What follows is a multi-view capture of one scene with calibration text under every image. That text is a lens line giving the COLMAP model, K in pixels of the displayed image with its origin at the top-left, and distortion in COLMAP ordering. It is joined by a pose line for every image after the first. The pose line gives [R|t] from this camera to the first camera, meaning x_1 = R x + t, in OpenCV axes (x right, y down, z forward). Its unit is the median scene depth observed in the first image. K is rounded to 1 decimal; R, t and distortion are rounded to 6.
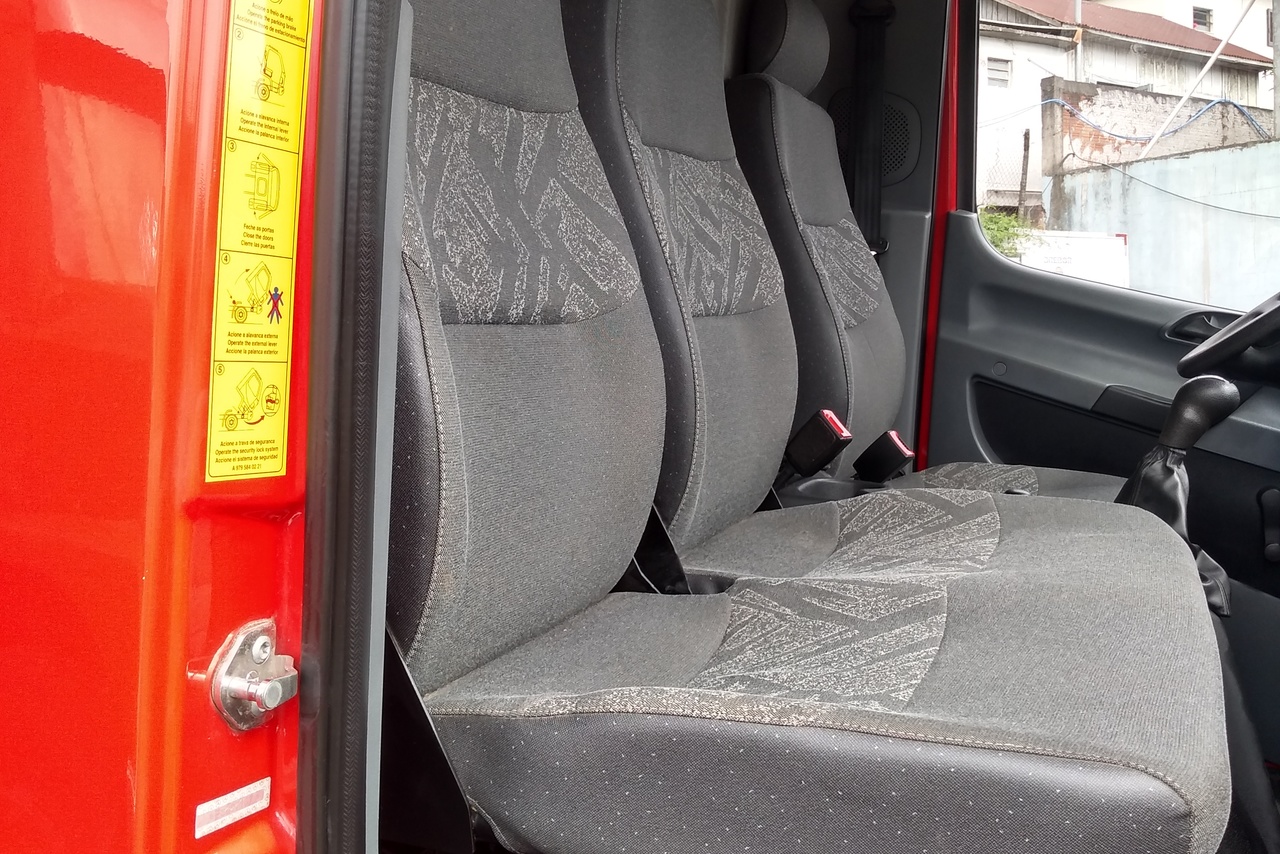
lens RADIAL K [[1346.7, 0, 641.0], [0, 1346.7, 403.2], [0, 0, 1]] dist [0.198460, -0.924531]
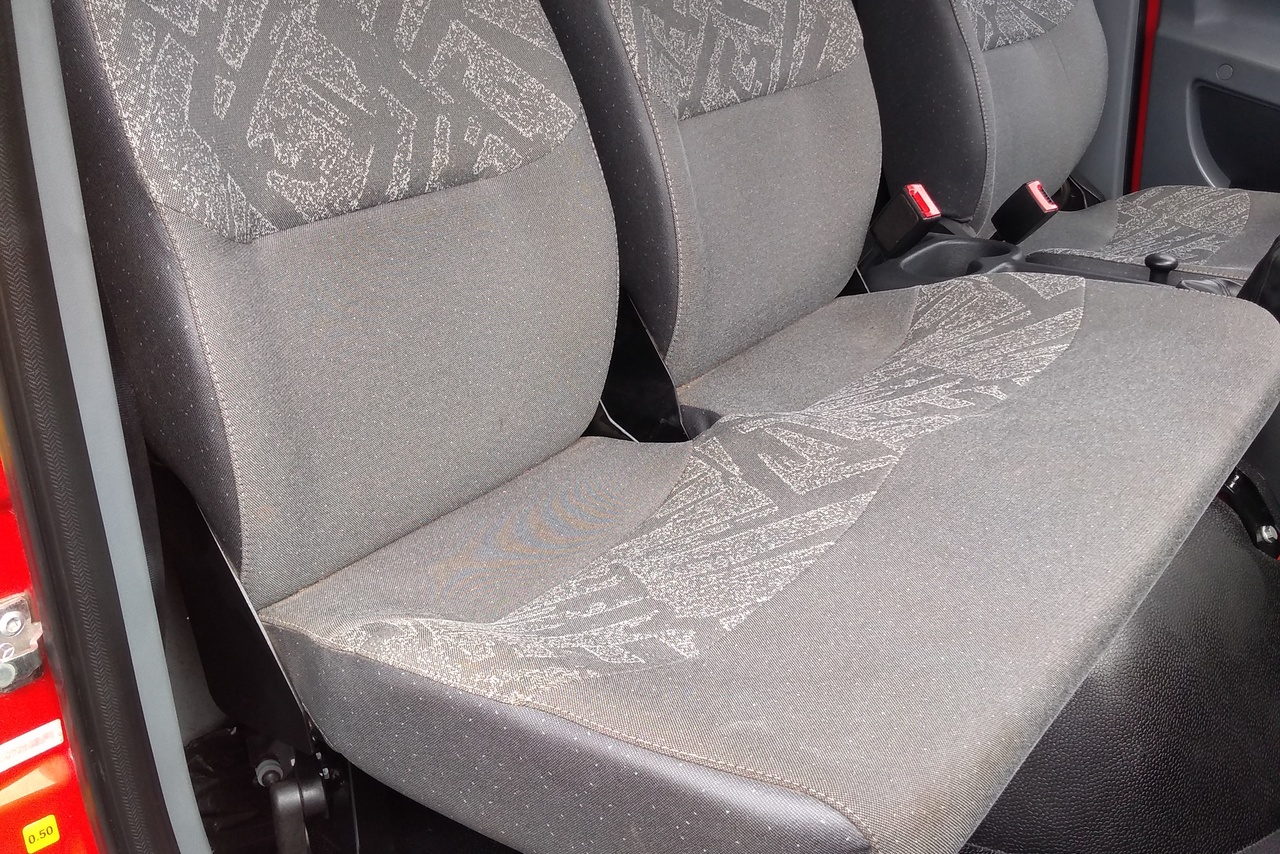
lens RADIAL K [[1346.7, 0, 641.0], [0, 1346.7, 403.2], [0, 0, 1]] dist [0.198460, -0.924531]
pose [[0.957982, 0.010501, -0.286635, 0.316585], [0.068360, 0.962174, 0.263720, -0.148428], [0.278562, -0.272234, 0.921027, 0.115050]]
